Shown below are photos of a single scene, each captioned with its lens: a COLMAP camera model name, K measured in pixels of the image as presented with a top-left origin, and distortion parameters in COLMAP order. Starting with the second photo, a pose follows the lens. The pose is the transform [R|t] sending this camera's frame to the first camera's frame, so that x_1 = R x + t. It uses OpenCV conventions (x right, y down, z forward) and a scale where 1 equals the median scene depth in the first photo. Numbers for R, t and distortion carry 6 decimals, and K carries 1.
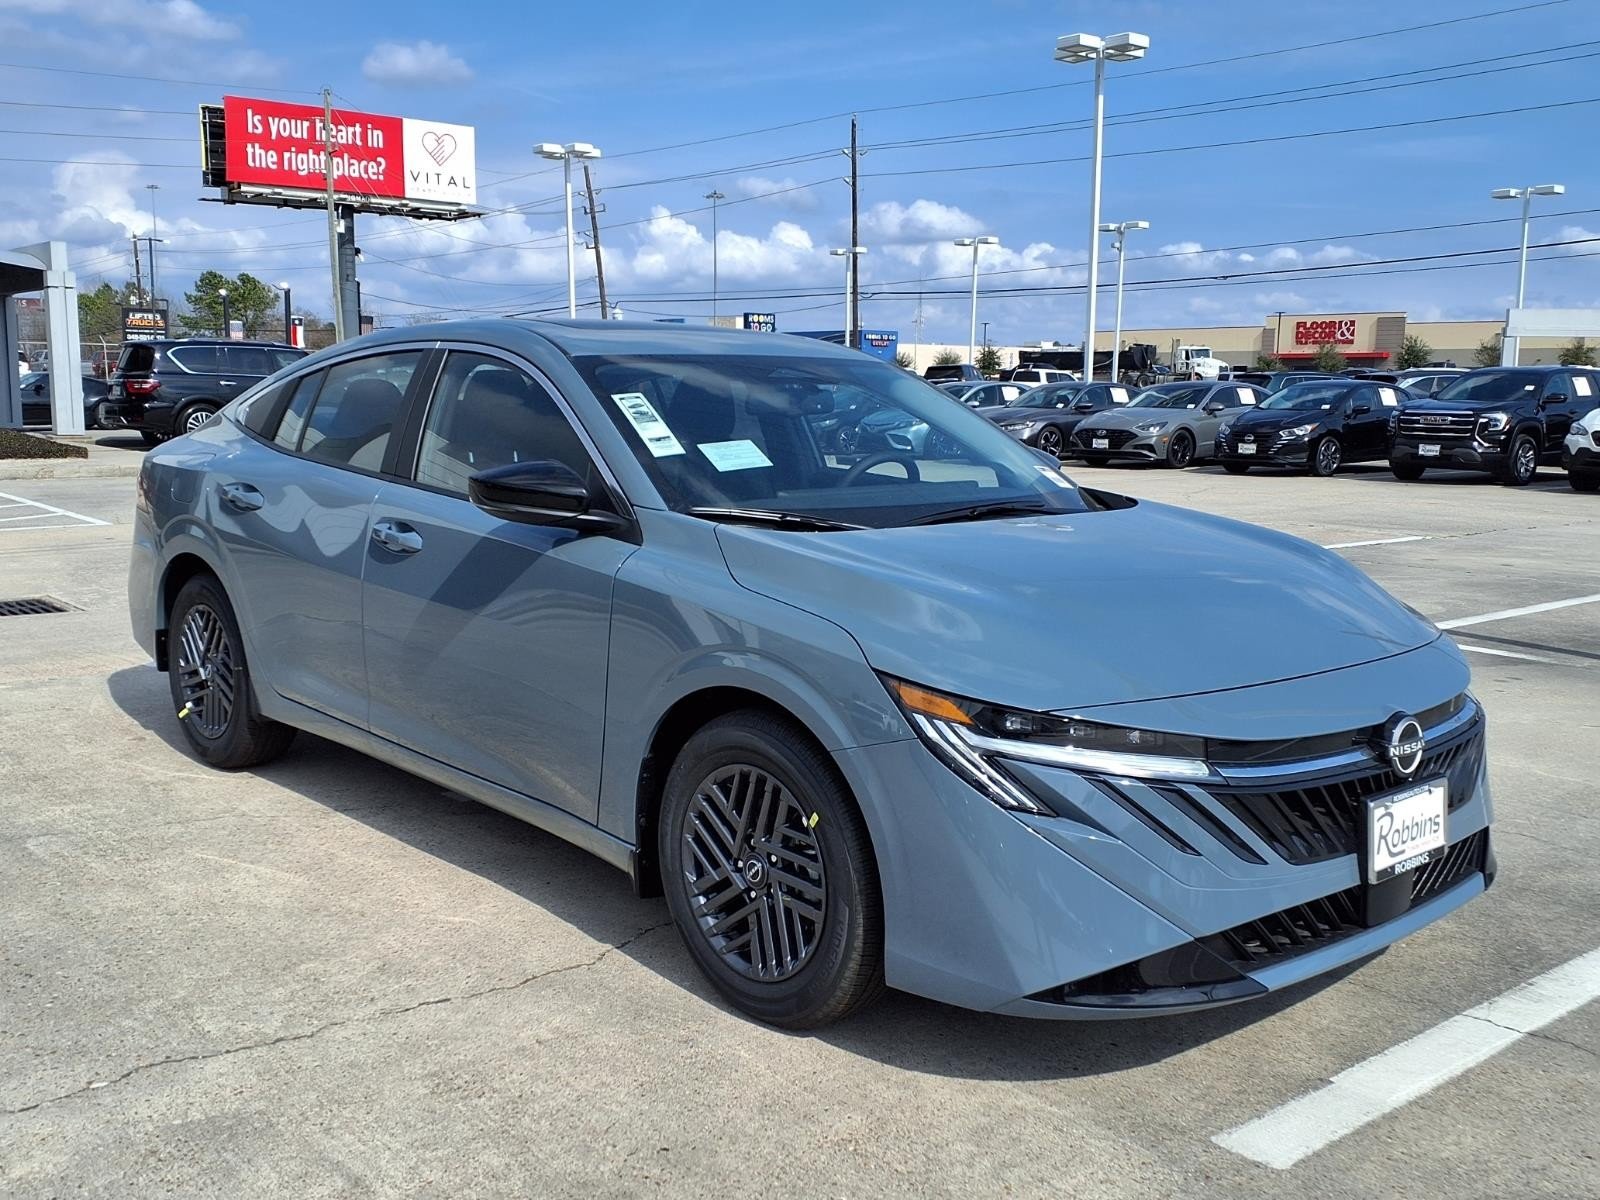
lens RADIAL K [[1543.9, 0, 800.0], [0, 1543.9, 600.0], [0, 0, 1]] dist [0.038980, 0.001610]
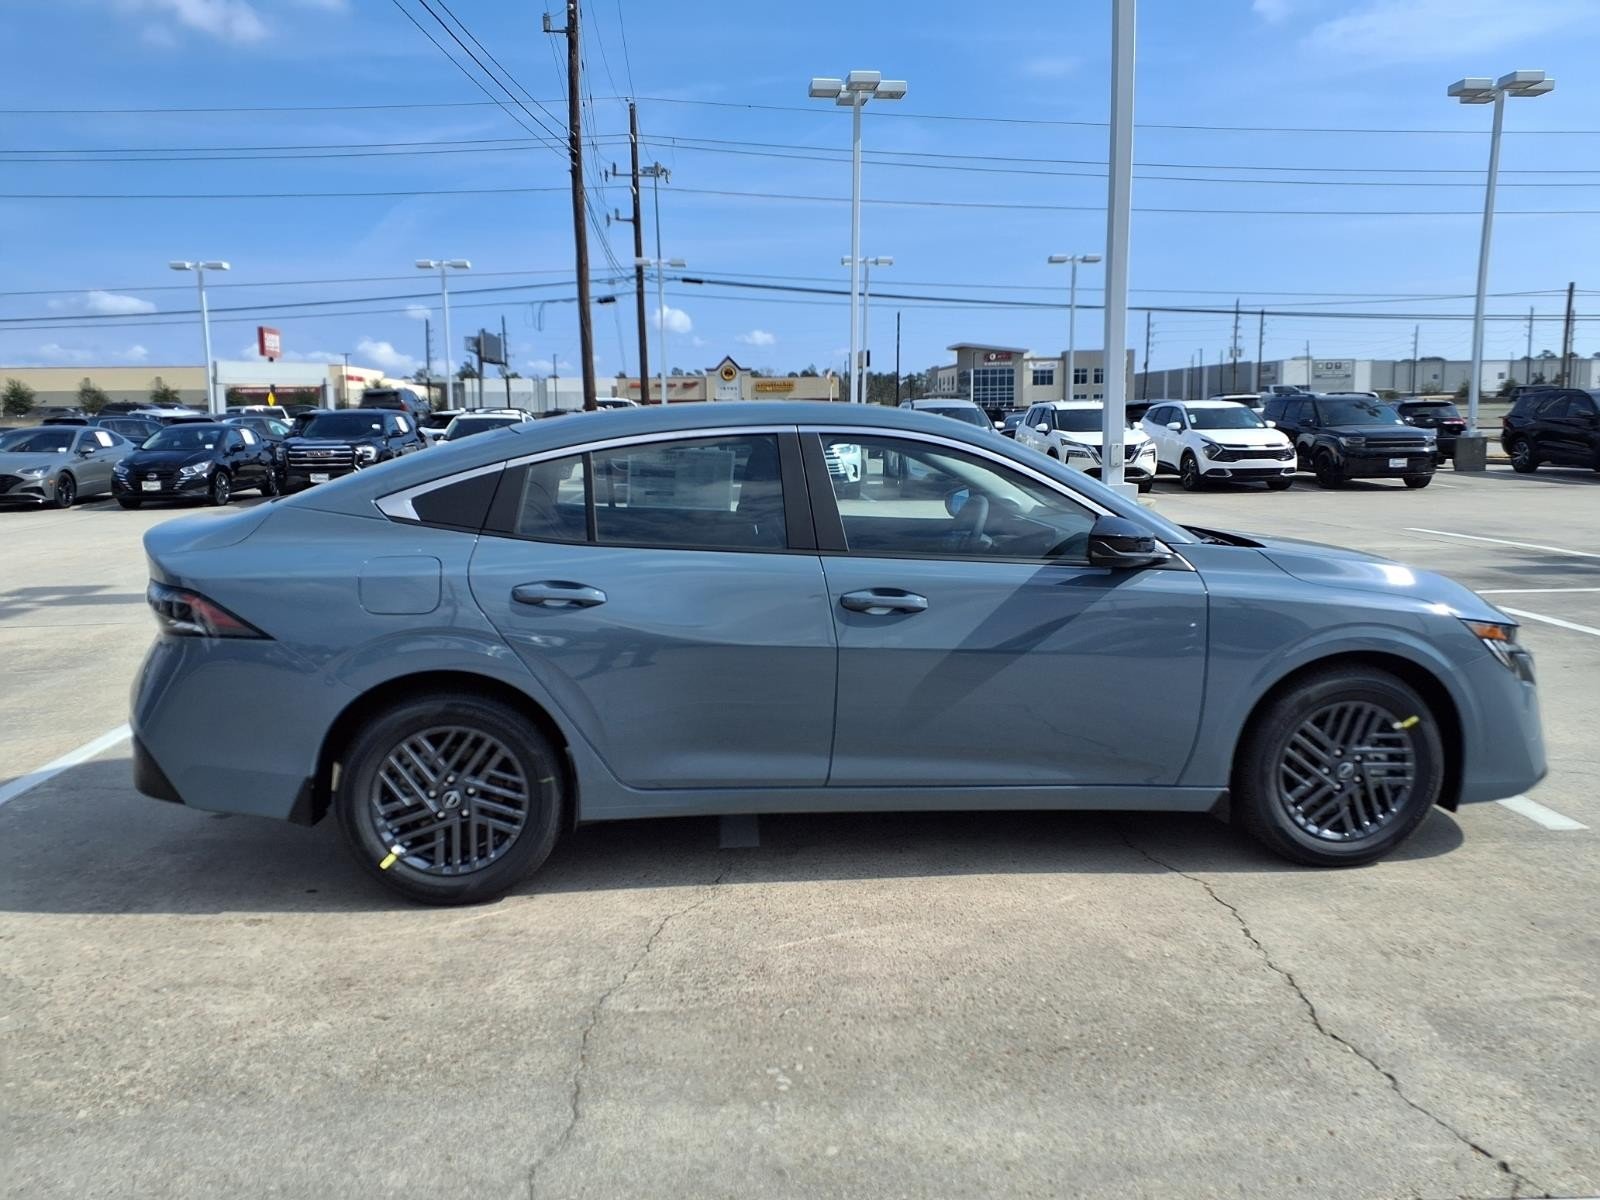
lens RADIAL K [[1251.4, 0, 800.0], [0, 1251.4, 600.0], [0, 0, 1]] dist [0.090769, -0.117361]
pose [[0.597425, -0.130959, 0.791159, -1.110164], [0.128371, 0.989471, 0.066848, -0.120629], [-0.791583, 0.061625, 0.607946, 0.550313]]
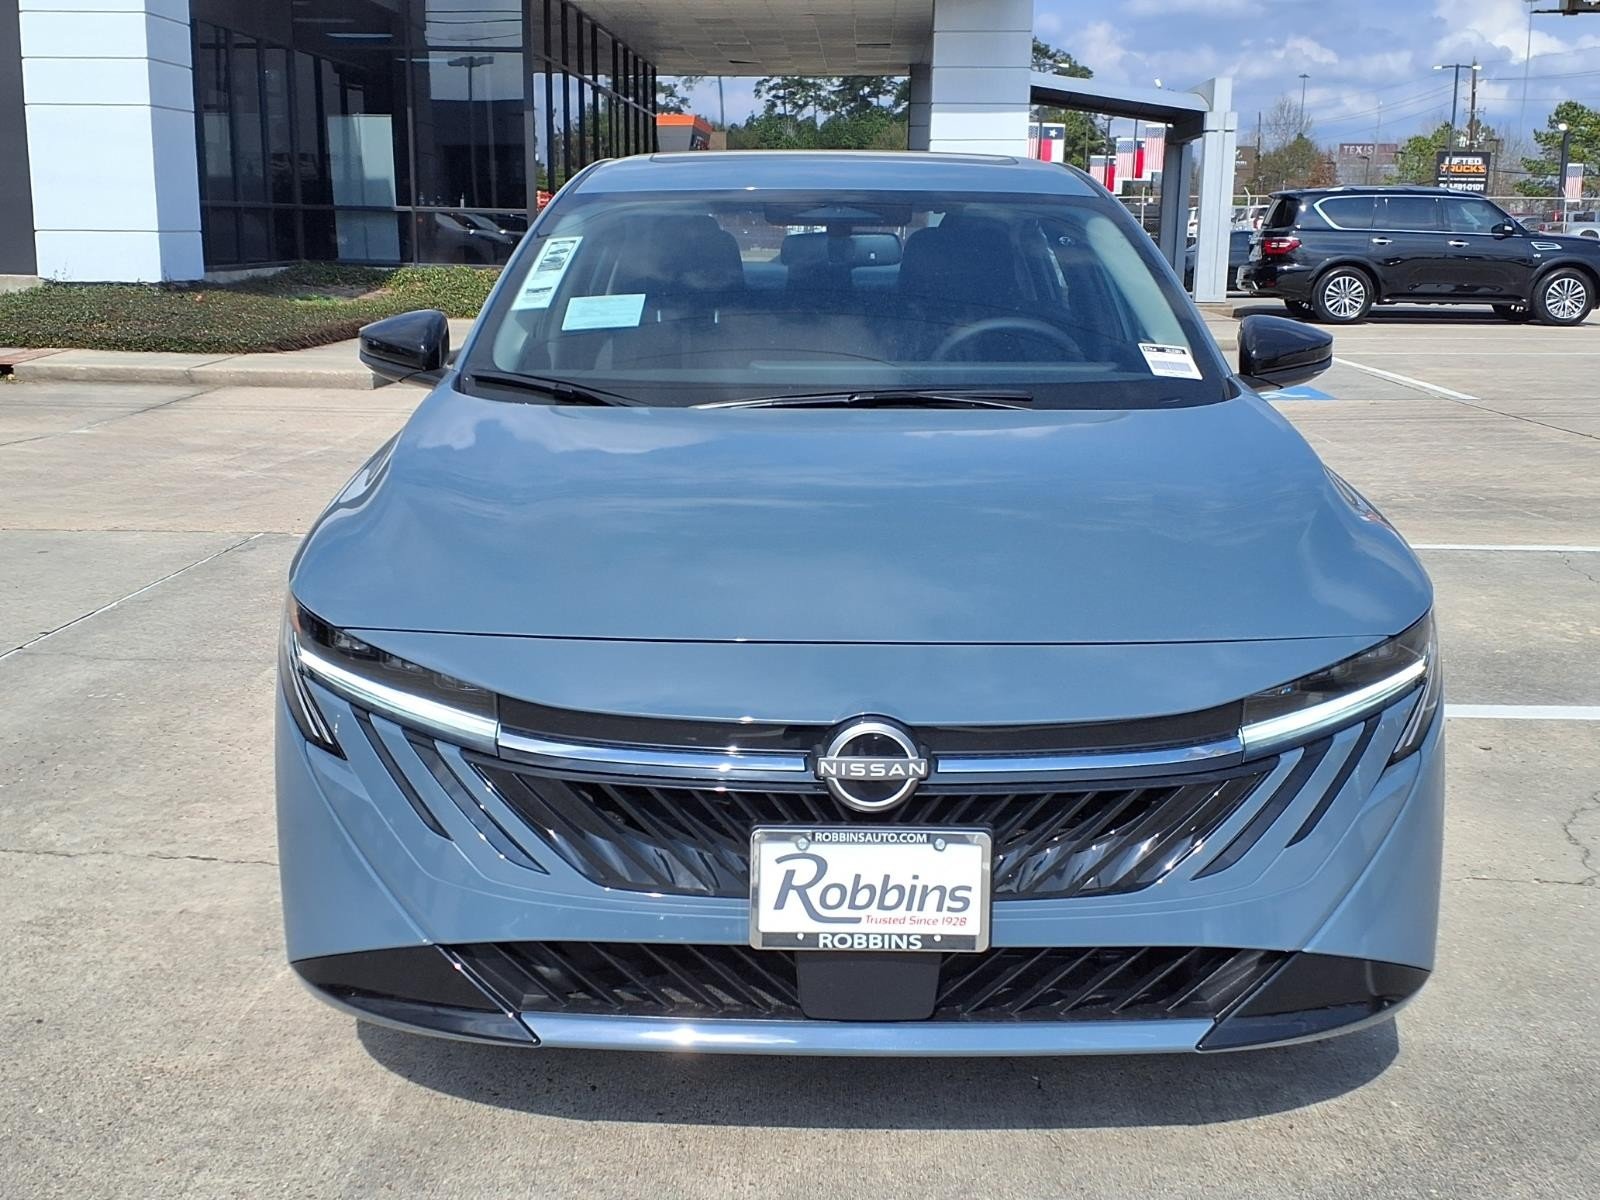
lens RADIAL K [[1908.9, 0, 796.1], [0, 1908.9, 561.9], [0, 0, 1]] dist [0.032298, 0.031852]
pose [[0.742656, 0.109389, -0.660679, 0.721449], [-0.092109, 0.993878, 0.061019, -0.031282], [0.663309, 0.015538, 0.748185, 0.296756]]
